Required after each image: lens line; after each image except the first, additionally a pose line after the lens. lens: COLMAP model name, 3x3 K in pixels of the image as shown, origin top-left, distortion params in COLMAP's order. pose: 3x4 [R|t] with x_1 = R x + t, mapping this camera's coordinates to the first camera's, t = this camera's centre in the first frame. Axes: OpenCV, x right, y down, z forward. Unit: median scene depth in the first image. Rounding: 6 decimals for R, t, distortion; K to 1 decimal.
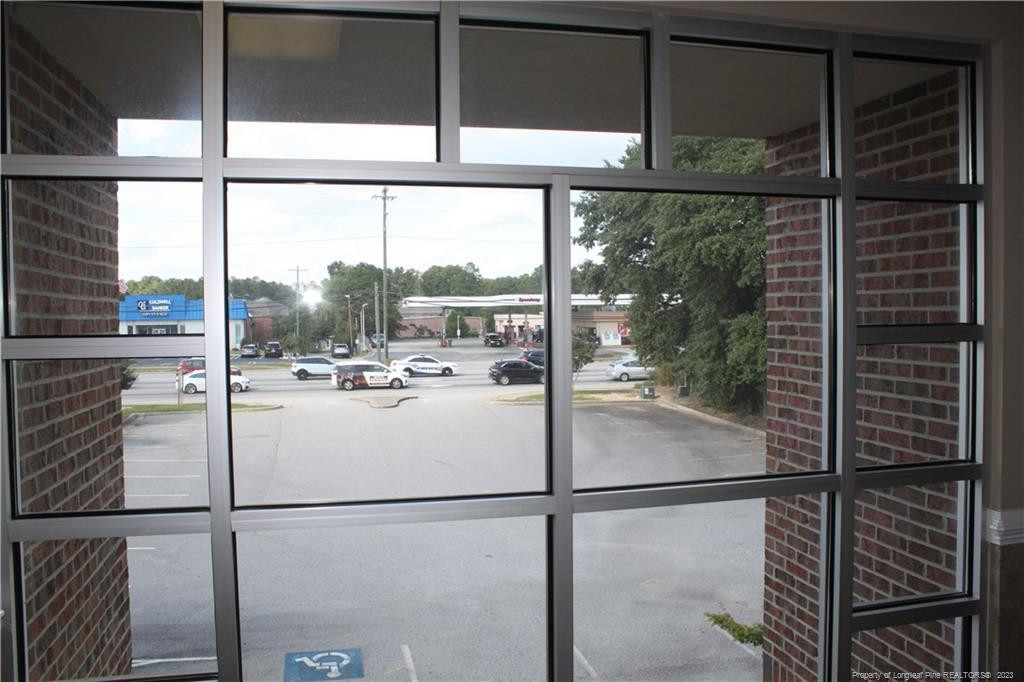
lens RADIAL K [[847.7, 0, 512.0], [0, 847.7, 341.0], [0, 0, 1]] dist [-0.172447, 0.158583]
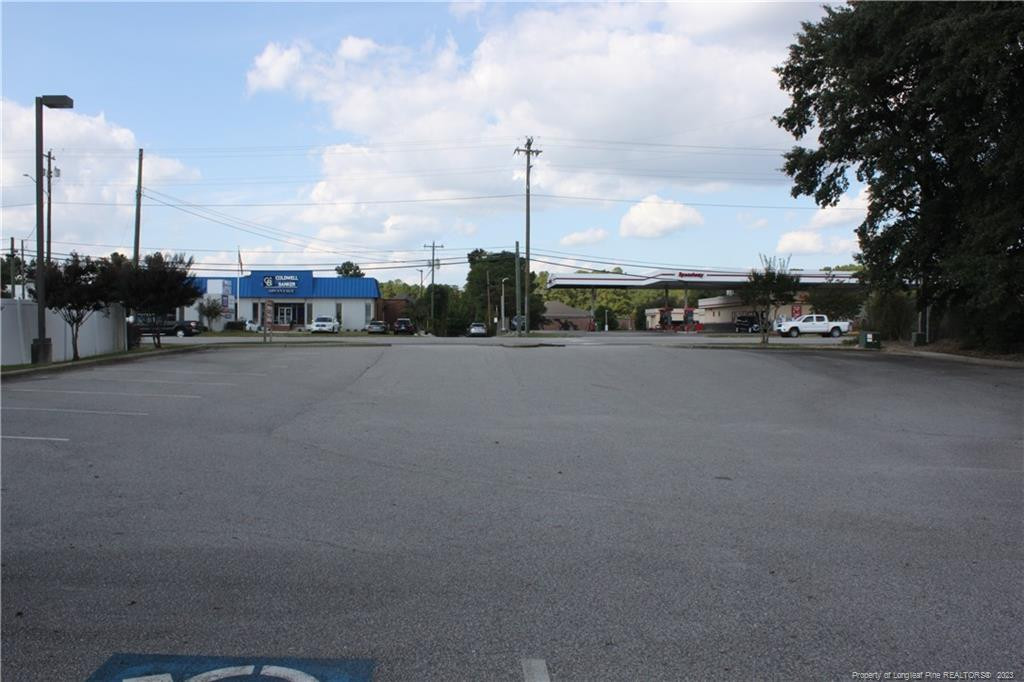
lens RADIAL K [[847.7, 0, 512.0], [0, 847.7, 341.0], [0, 0, 1]] dist [-0.172447, 0.158583]
pose [[0.985644, 0.017815, -0.167892, -0.014108], [-0.021881, 0.999510, -0.022403, 0.041018], [0.167411, 0.025755, 0.985551, 0.110965]]
